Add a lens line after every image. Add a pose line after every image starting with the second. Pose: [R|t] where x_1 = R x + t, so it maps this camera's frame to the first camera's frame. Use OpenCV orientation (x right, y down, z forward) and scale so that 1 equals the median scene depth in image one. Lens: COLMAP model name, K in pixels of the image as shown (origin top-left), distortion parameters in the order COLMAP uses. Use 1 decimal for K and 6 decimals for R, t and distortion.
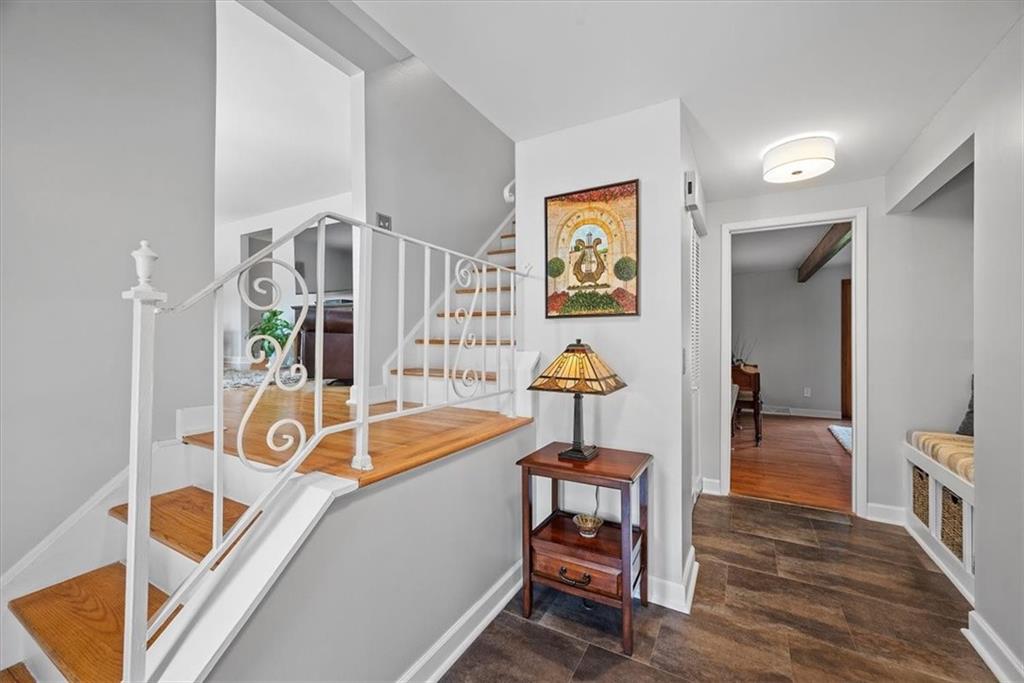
lens RADIAL K [[404.1, 0, 512.0], [0, 404.1, 341.5], [0, 0, 1]] dist [-0.001436, -0.000136]
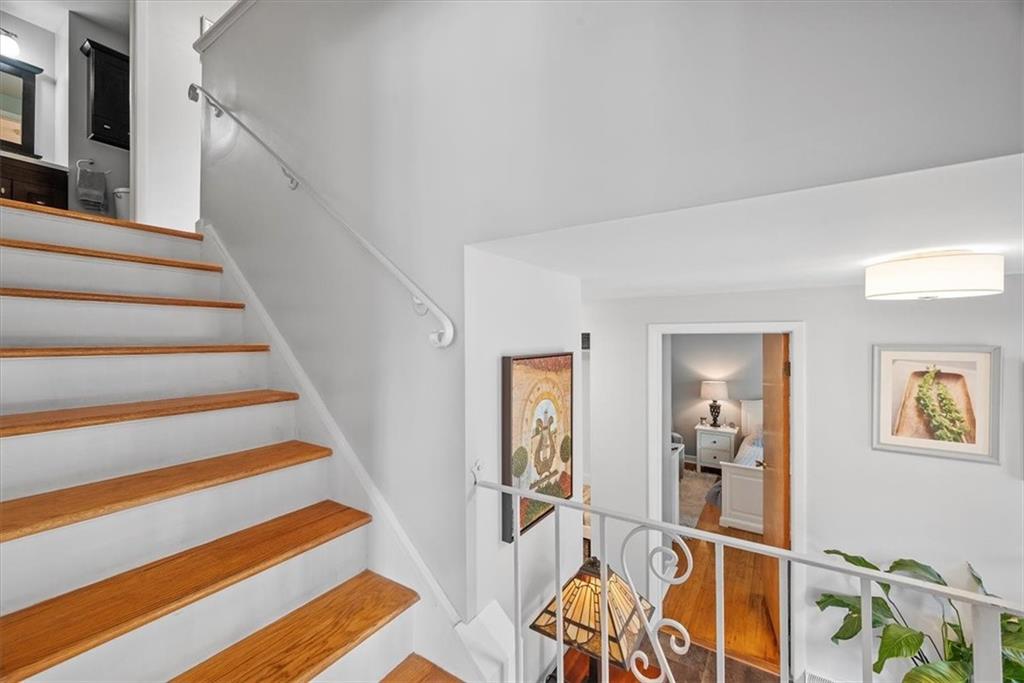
lens RADIAL K [[404.1, 0, 512.0], [0, 404.1, 341.5], [0, 0, 1]] dist [-0.001436, -0.000136]
pose [[0.062887, -0.008326, 0.997986, -0.594344], [0.009373, 0.999926, 0.007752, -0.407511], [-0.997977, 0.008867, 0.062960, 1.011168]]
